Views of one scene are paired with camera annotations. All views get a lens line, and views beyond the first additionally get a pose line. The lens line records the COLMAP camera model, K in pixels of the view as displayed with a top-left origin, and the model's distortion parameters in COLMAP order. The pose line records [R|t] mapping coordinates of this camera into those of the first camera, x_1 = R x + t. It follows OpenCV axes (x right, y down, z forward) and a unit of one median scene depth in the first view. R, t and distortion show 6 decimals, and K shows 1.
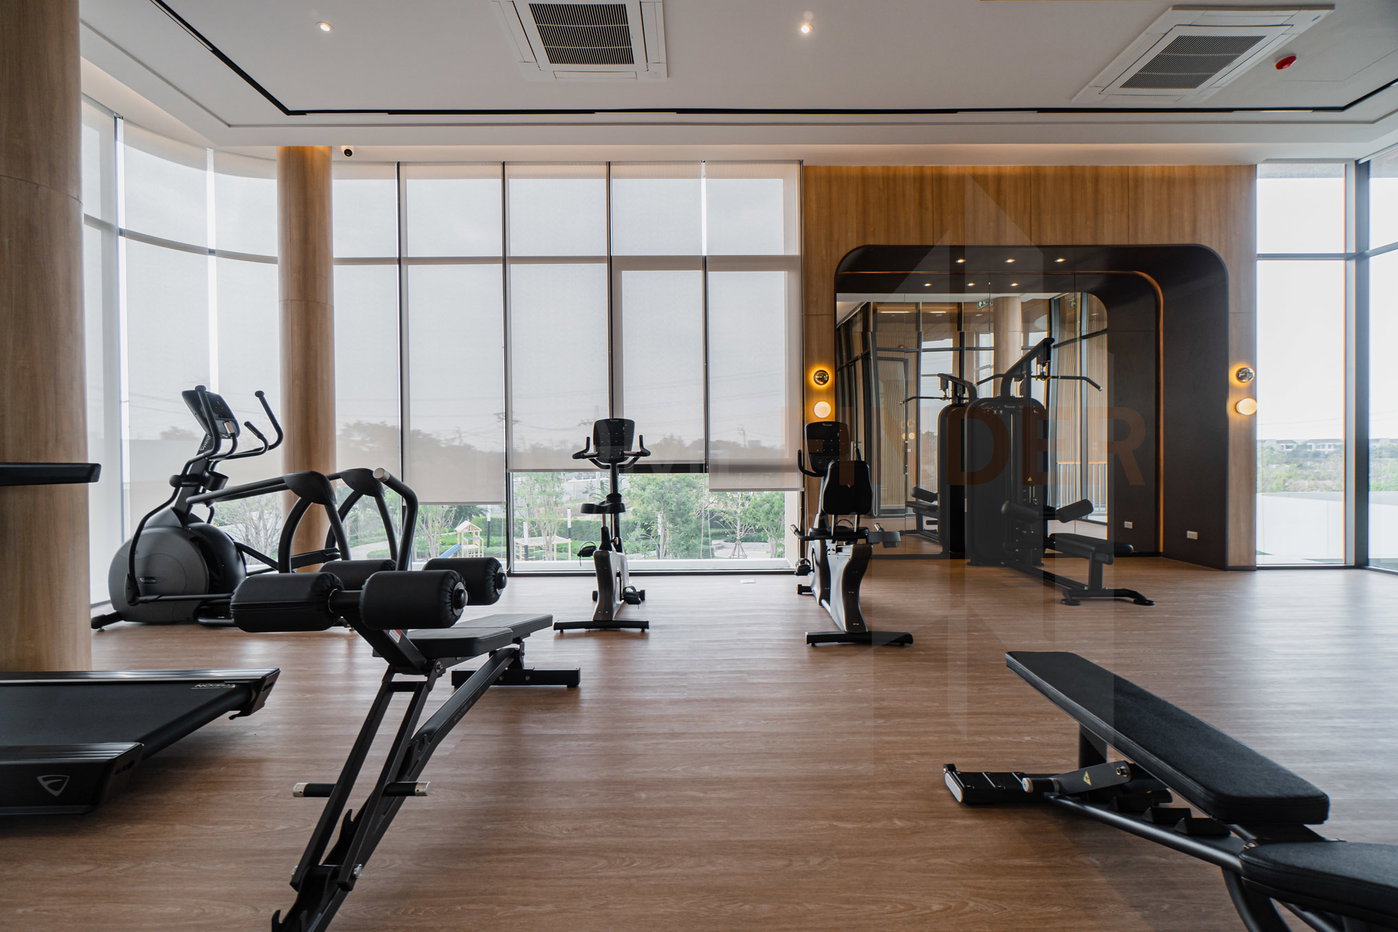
lens RADIAL K [[632.3, 0, 708.2], [0, 632.3, 465.3], [0, 0, 1]] dist [-0.001405, 0.000112]
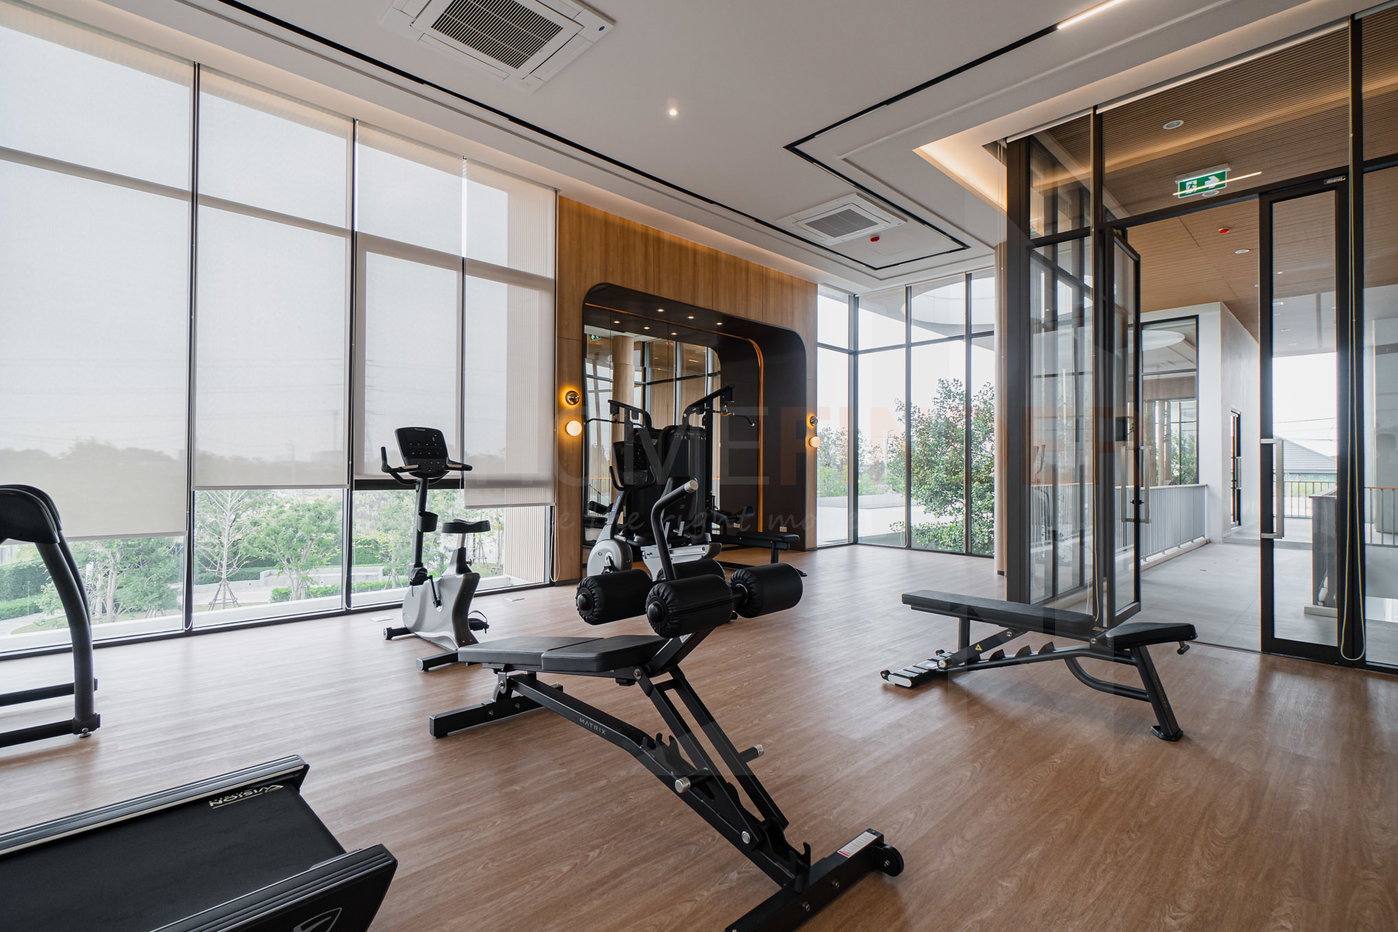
lens RADIAL K [[632.3, 0, 708.2], [0, 632.3, 465.3], [0, 0, 1]] dist [-0.001405, 0.000112]
pose [[0.731104, 0.018232, 0.682022, -0.372989], [-0.011809, 0.999831, -0.014068, -0.013156], [-0.682164, 0.002232, 0.731196, 0.063901]]
